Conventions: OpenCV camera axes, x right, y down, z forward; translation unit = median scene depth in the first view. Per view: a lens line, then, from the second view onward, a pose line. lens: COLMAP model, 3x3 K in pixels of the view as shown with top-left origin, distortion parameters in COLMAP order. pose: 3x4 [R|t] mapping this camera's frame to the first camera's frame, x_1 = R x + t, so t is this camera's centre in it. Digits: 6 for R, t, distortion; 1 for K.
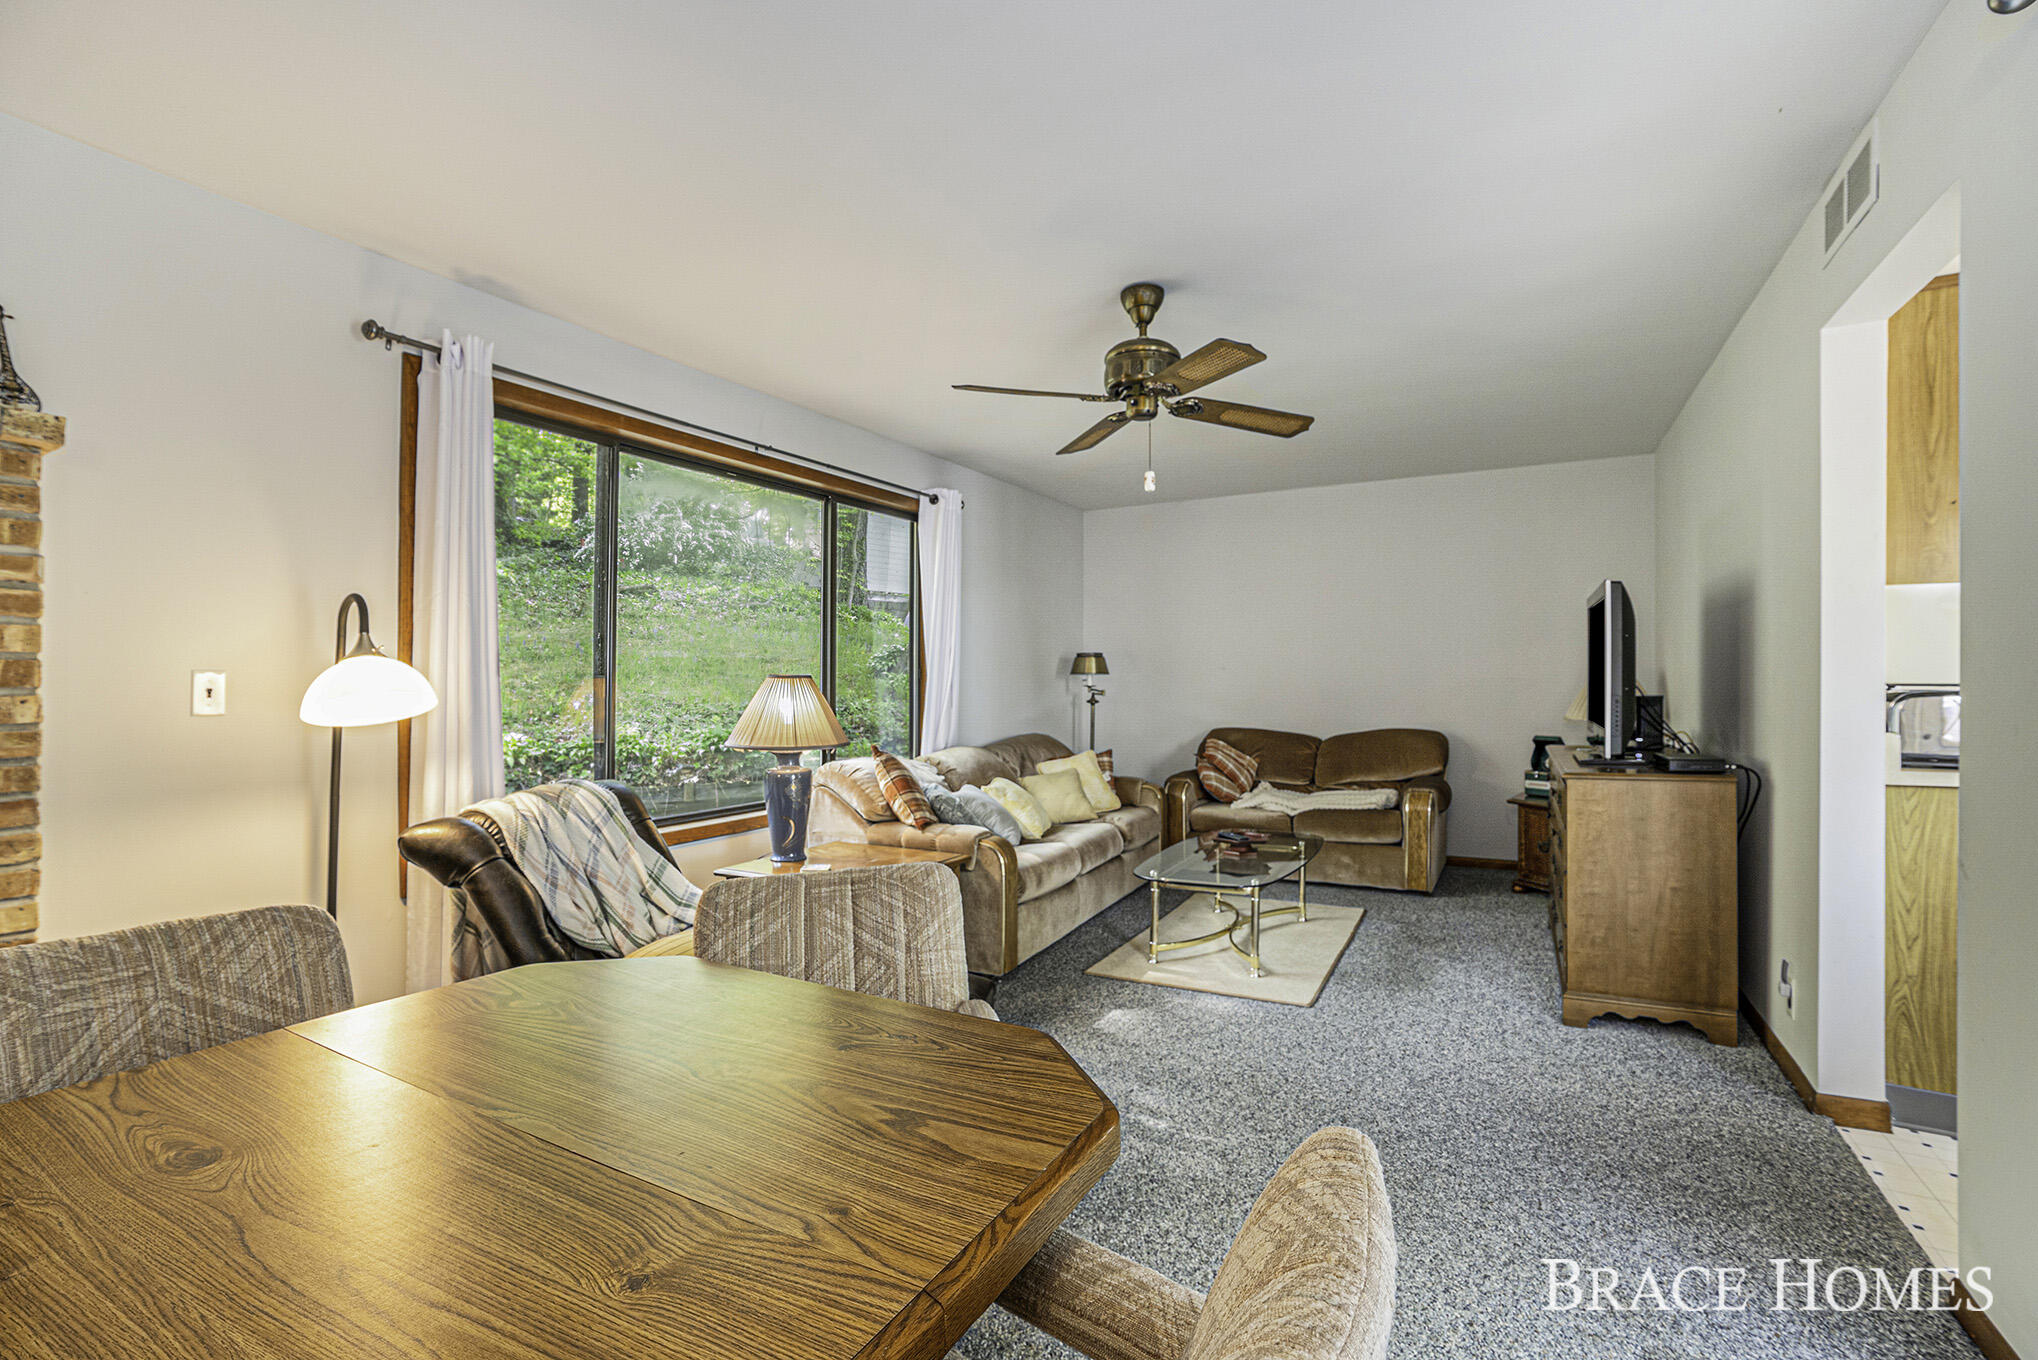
lens RADIAL K [[930.0, 0, 1009.1], [0, 930.0, 684.3], [0, 0, 1]] dist [-0.050894, 0.009624]
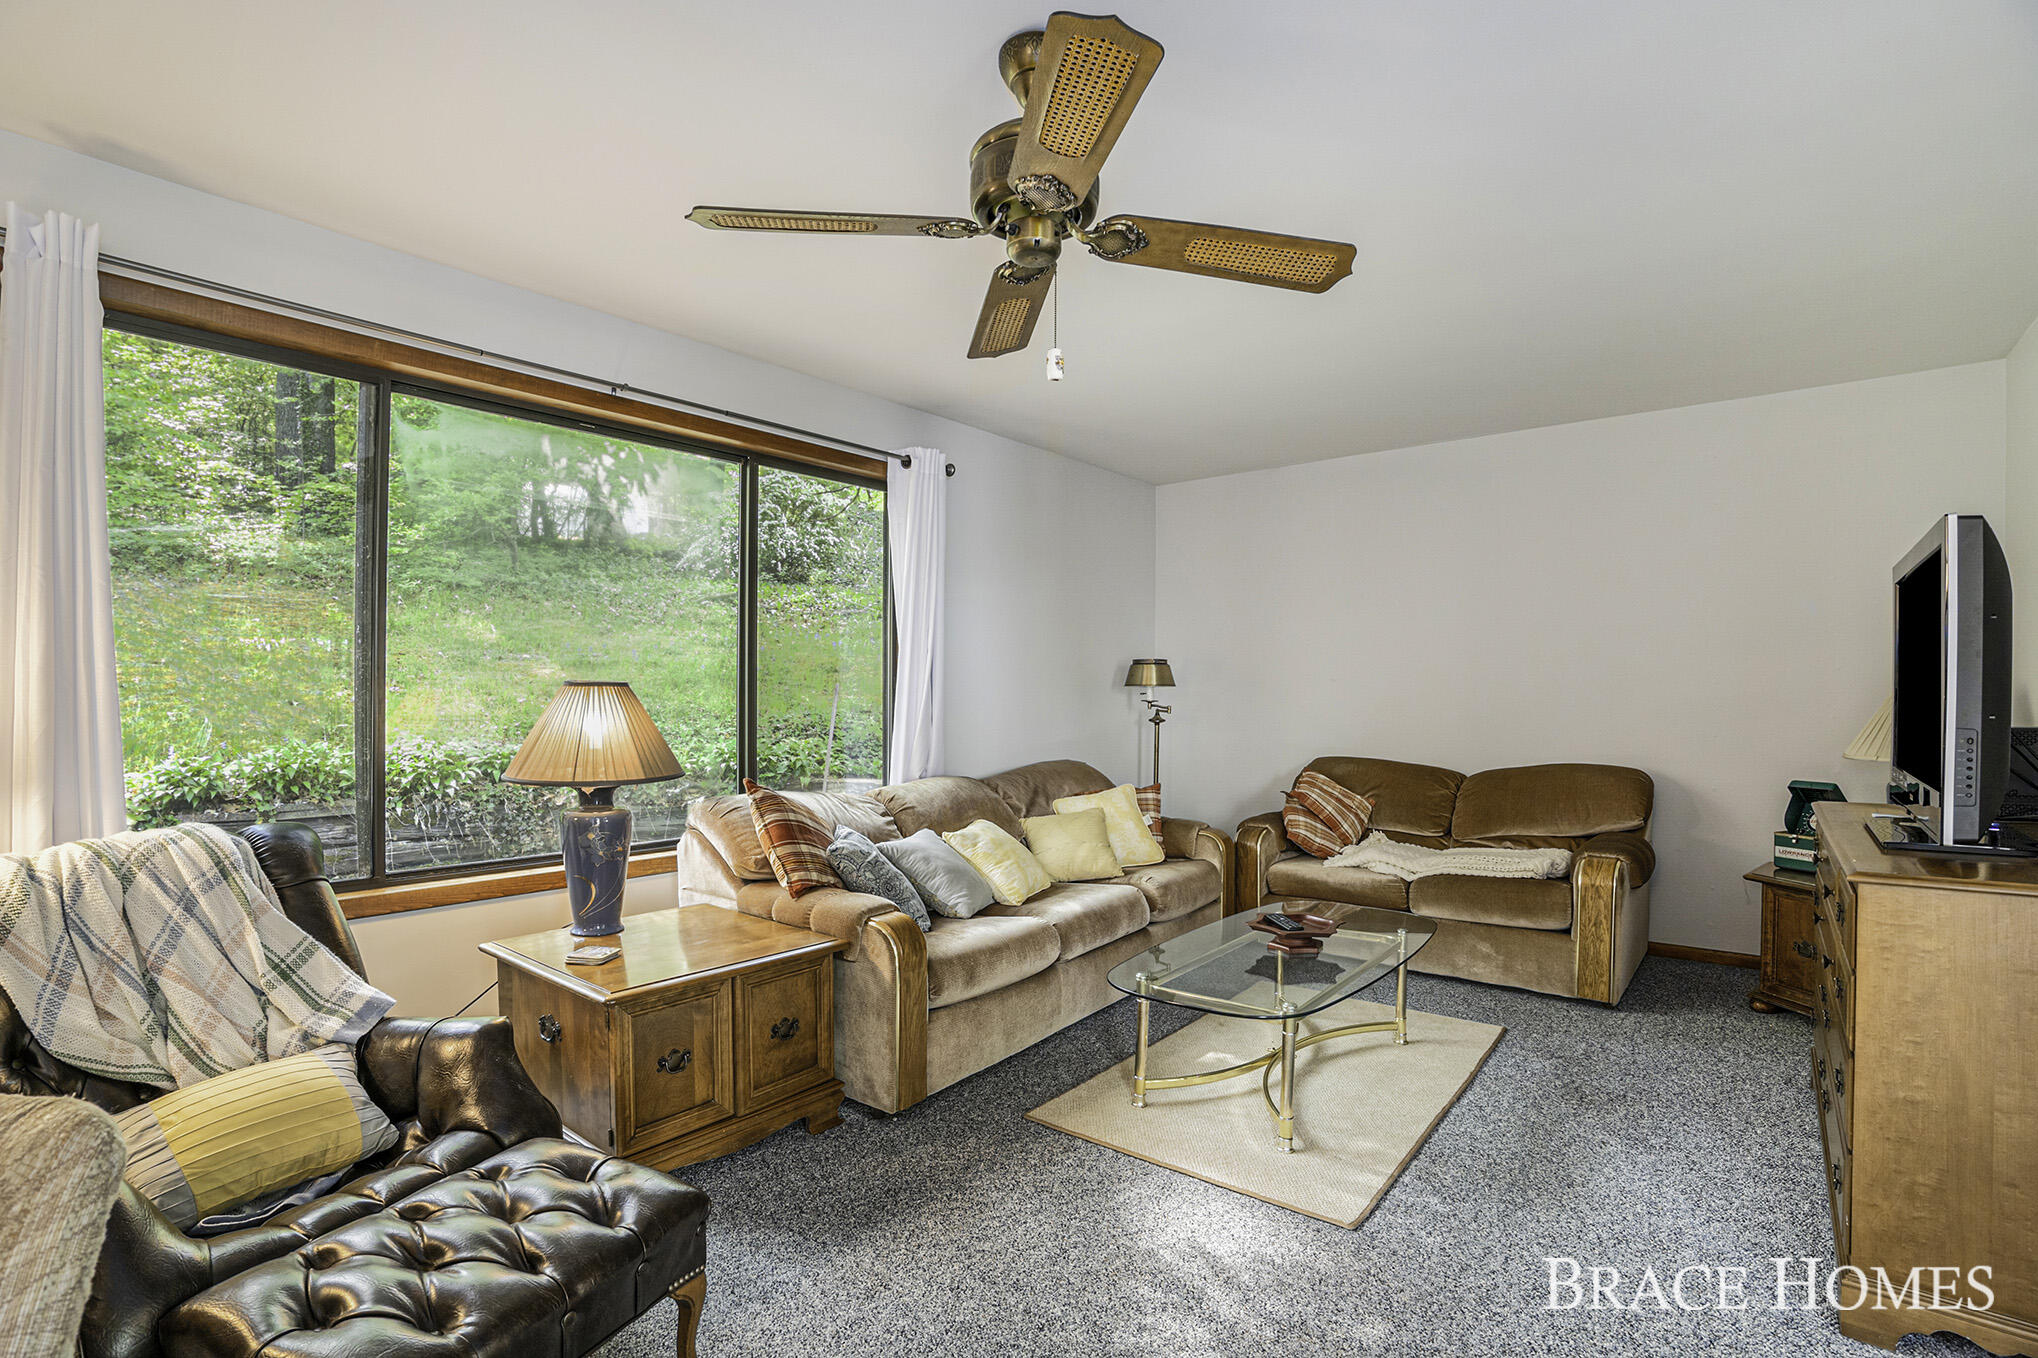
lens RADIAL K [[930.0, 0, 951.4], [0, 930.0, 700.7], [0, 0, 1]] dist [-0.050894, 0.009624]
pose [[0.972651, 0.010617, -0.232028, 0.164748], [-0.009705, 0.999940, 0.005068, -0.001295], [0.232067, -0.002678, 0.972696, 0.285912]]
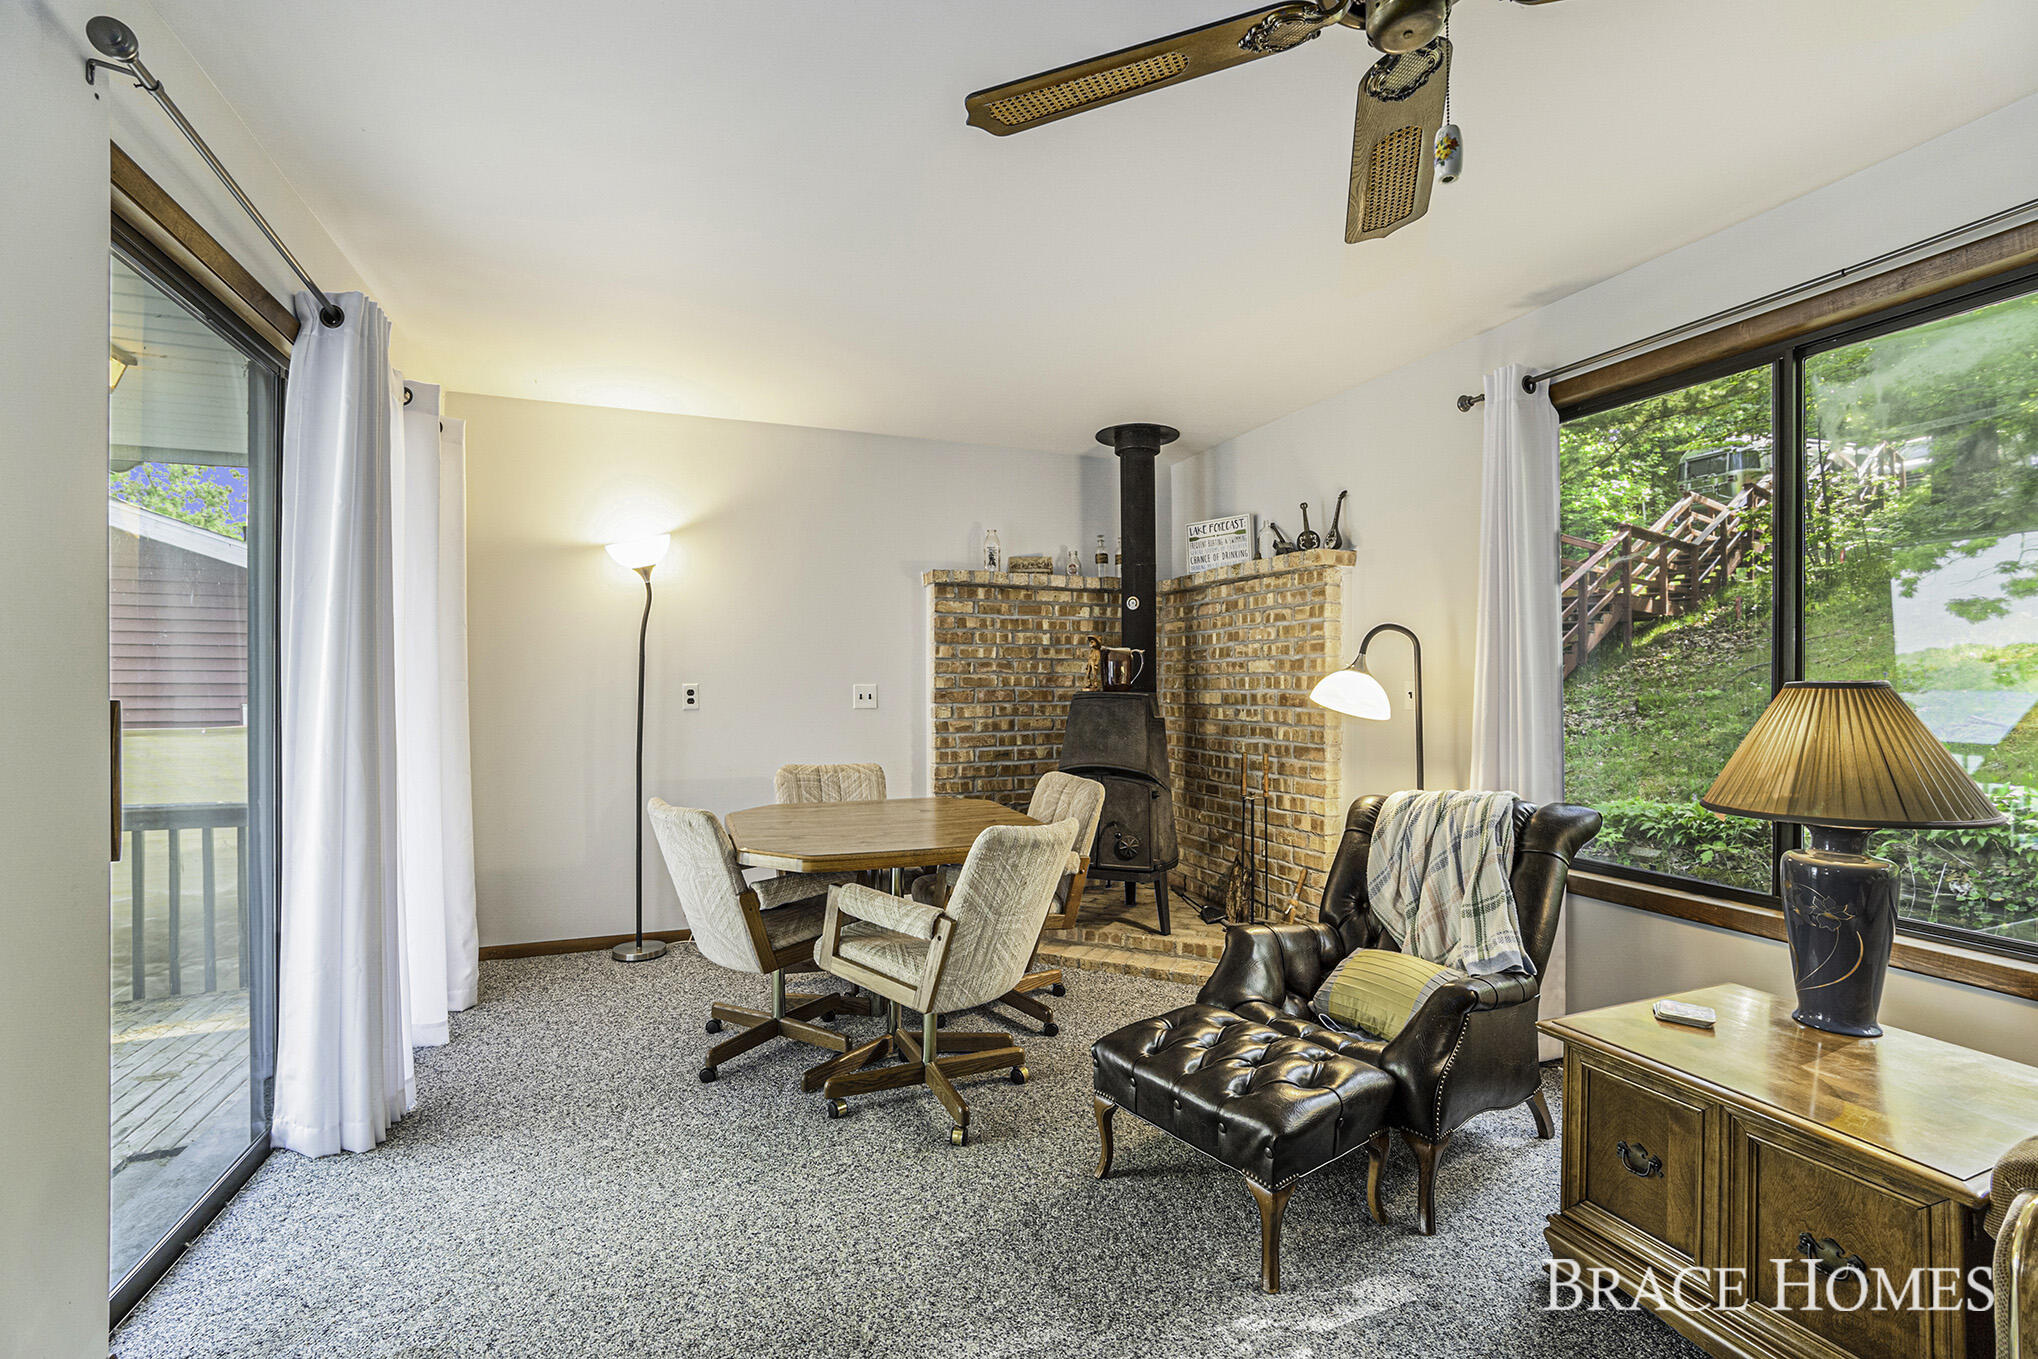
lens RADIAL K [[930.0, 0, 1018.0], [0, 930.0, 673.3], [0, 0, 1]] dist [-0.050894, 0.009624]
pose [[-0.647940, 0.007338, -0.761656, 0.368235], [0.008471, 0.999961, 0.002428, -0.016037], [0.761644, -0.004879, -0.647977, 0.759036]]
